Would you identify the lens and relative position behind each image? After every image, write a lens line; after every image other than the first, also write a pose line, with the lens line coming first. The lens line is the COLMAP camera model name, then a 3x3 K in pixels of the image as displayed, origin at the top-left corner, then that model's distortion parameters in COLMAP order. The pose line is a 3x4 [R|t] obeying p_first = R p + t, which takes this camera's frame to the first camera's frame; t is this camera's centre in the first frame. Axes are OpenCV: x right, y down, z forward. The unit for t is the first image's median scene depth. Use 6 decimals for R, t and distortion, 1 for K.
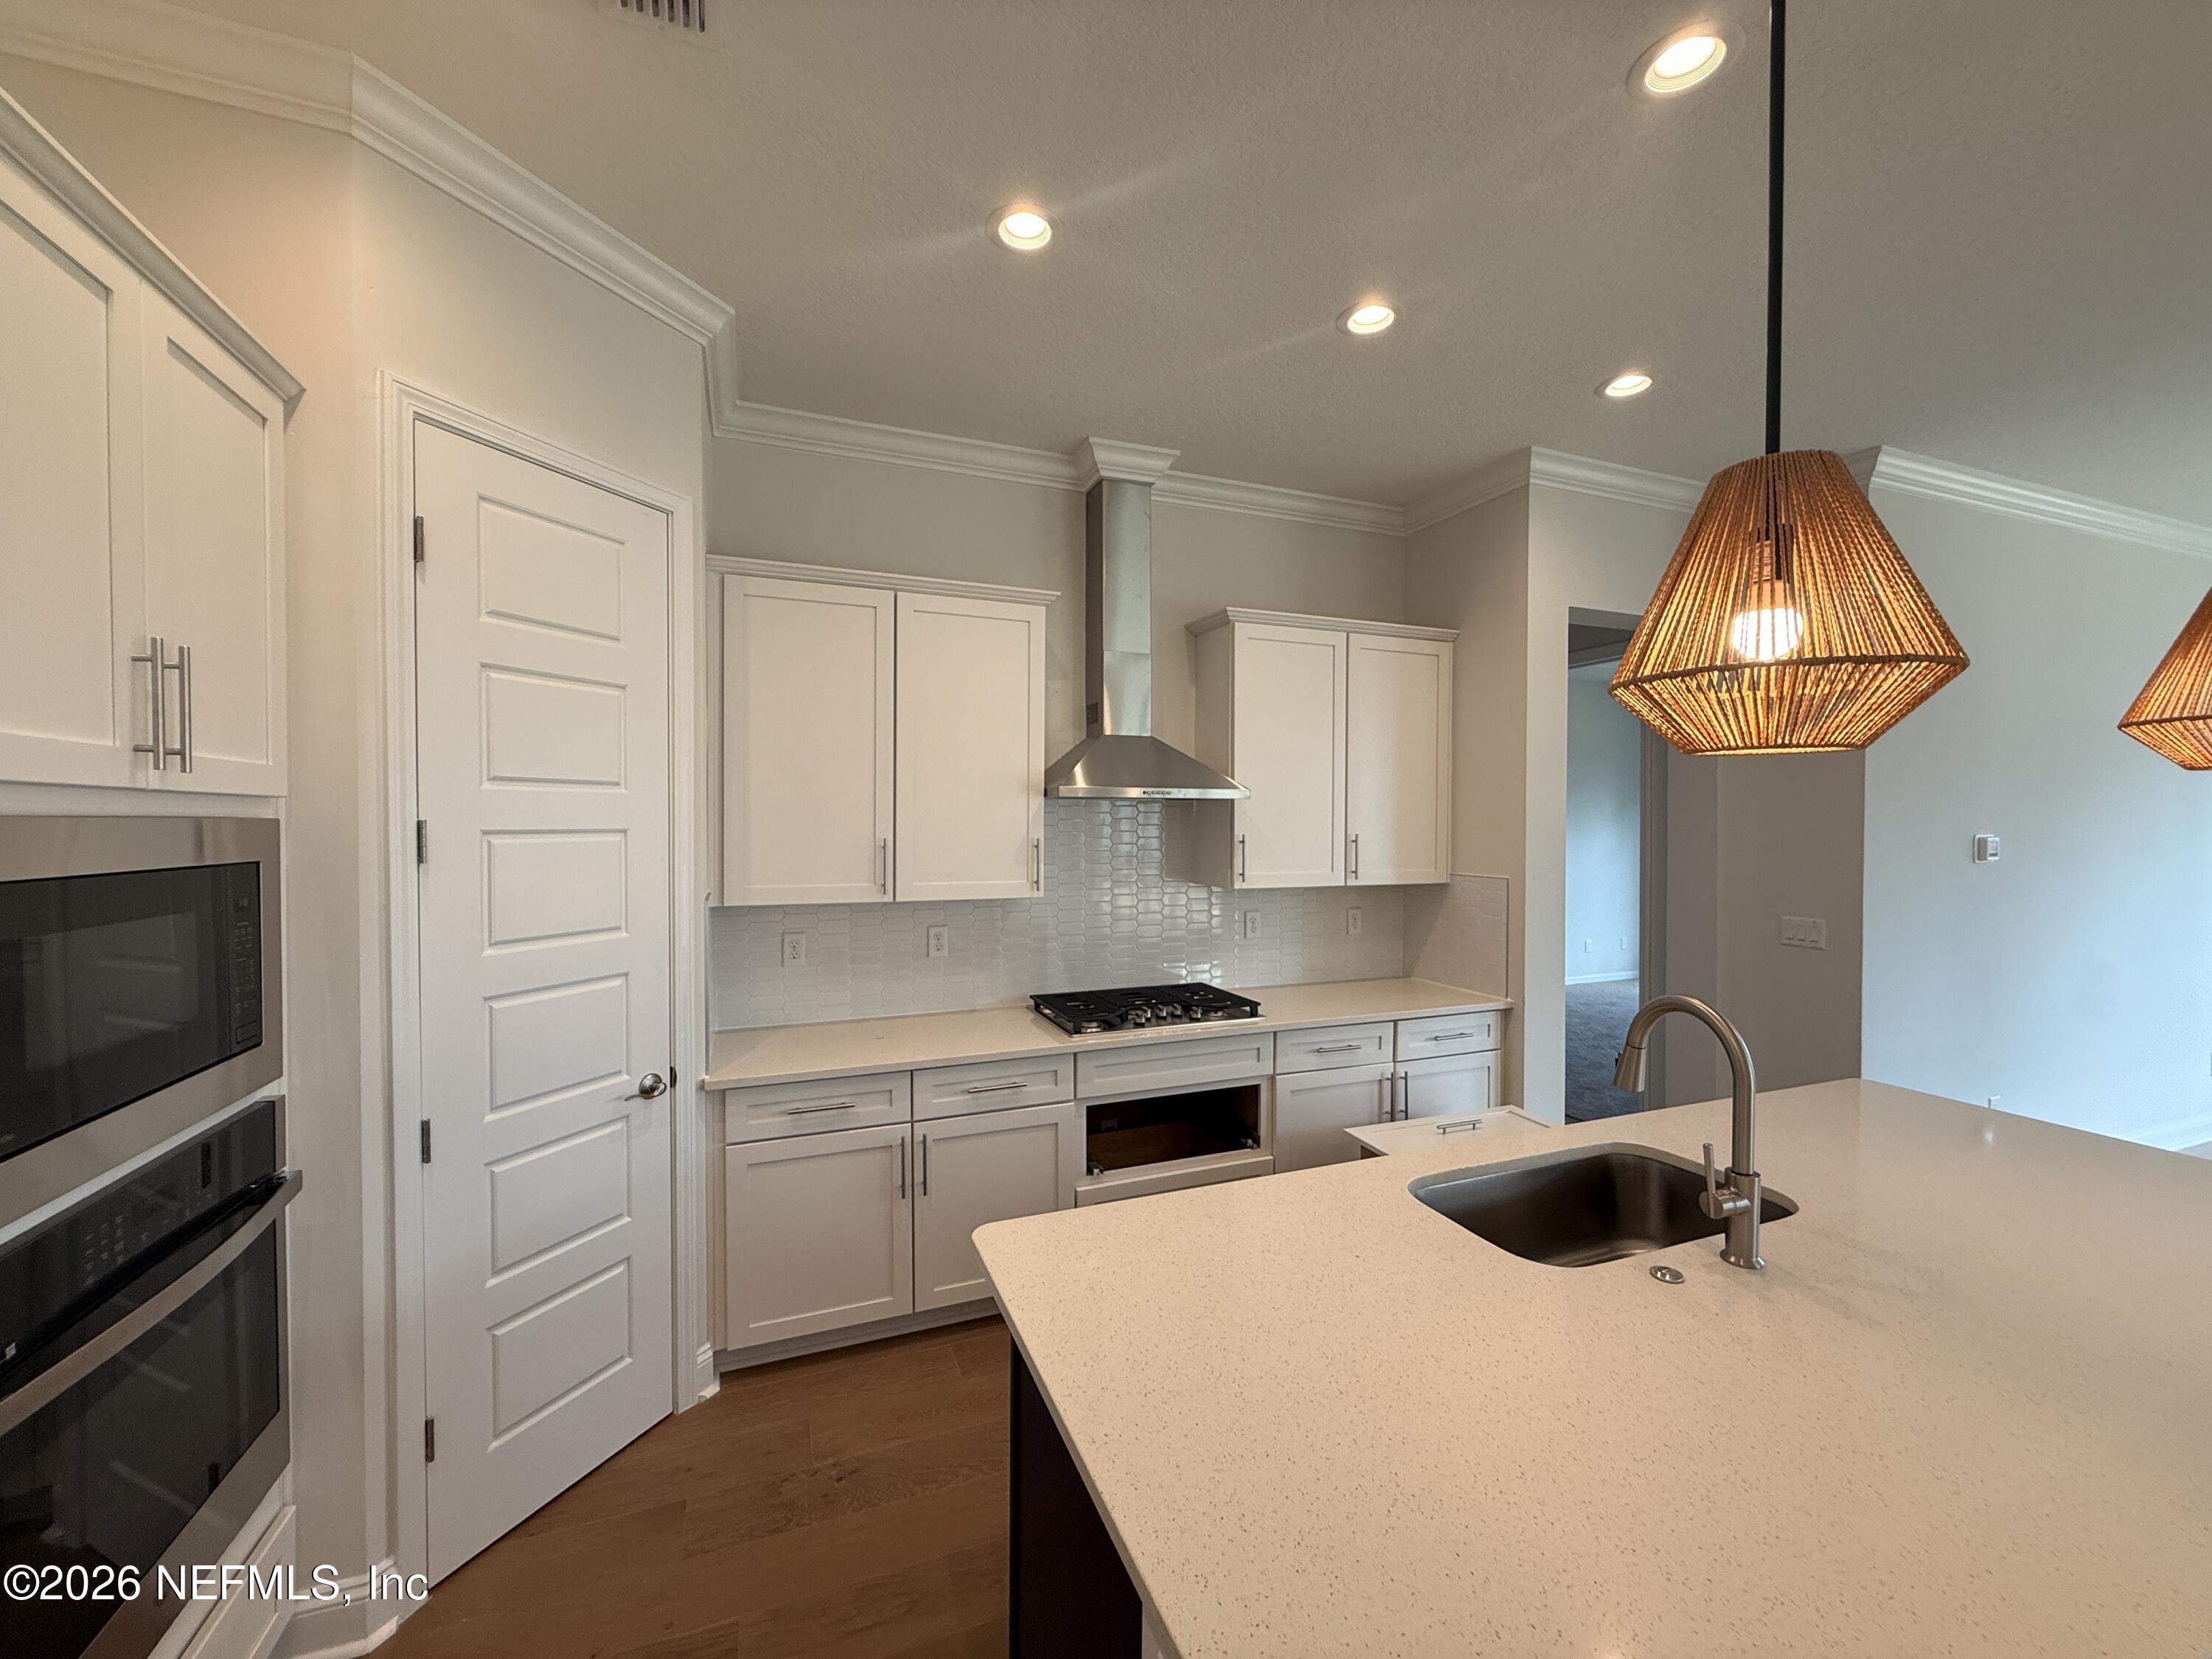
lens RADIAL K [[880.2, 0, 1099.6], [0, 880.2, 833.4], [0, 0, 1]] dist [-0.001756, -0.000062]
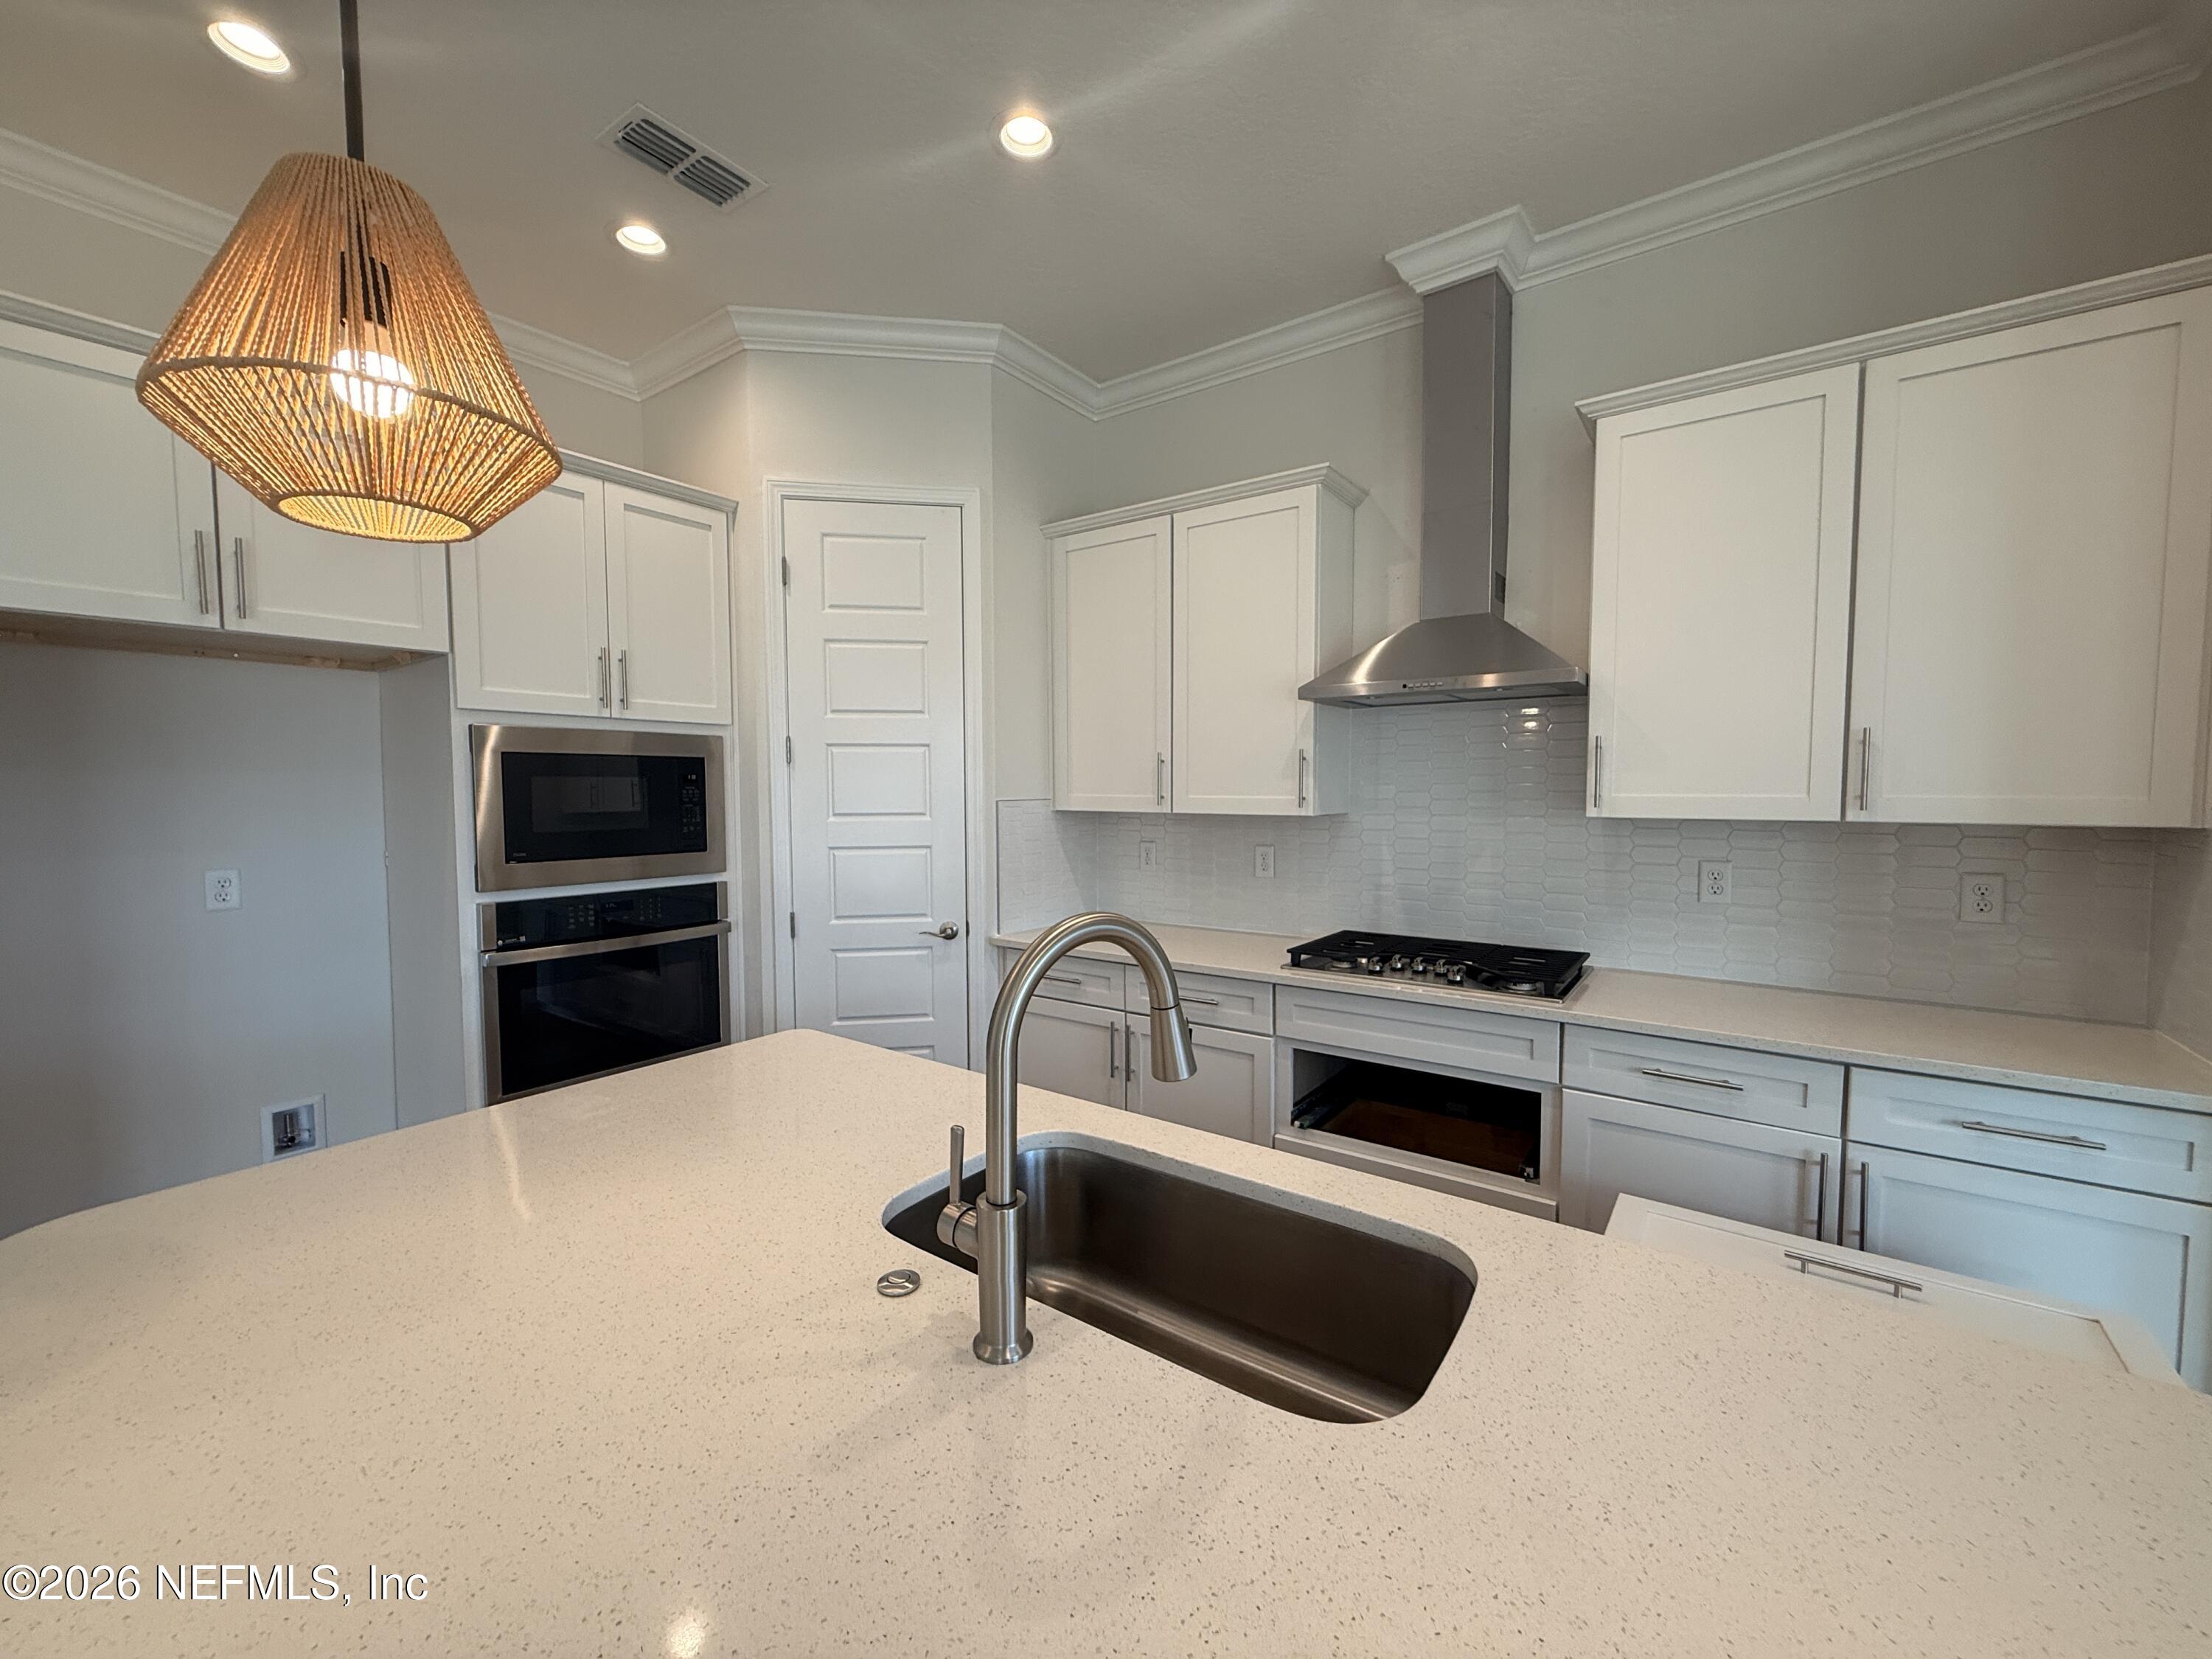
lens RADIAL K [[880.2, 0, 1101.3], [0, 880.2, 832.9], [0, 0, 1]] dist [-0.001756, -0.000062]
pose [[0.536266, 0.041972, -0.843005, 0.618009], [-0.007432, 0.998959, 0.045010, 0.055279], [0.844016, -0.017872, 0.536020, 0.366536]]
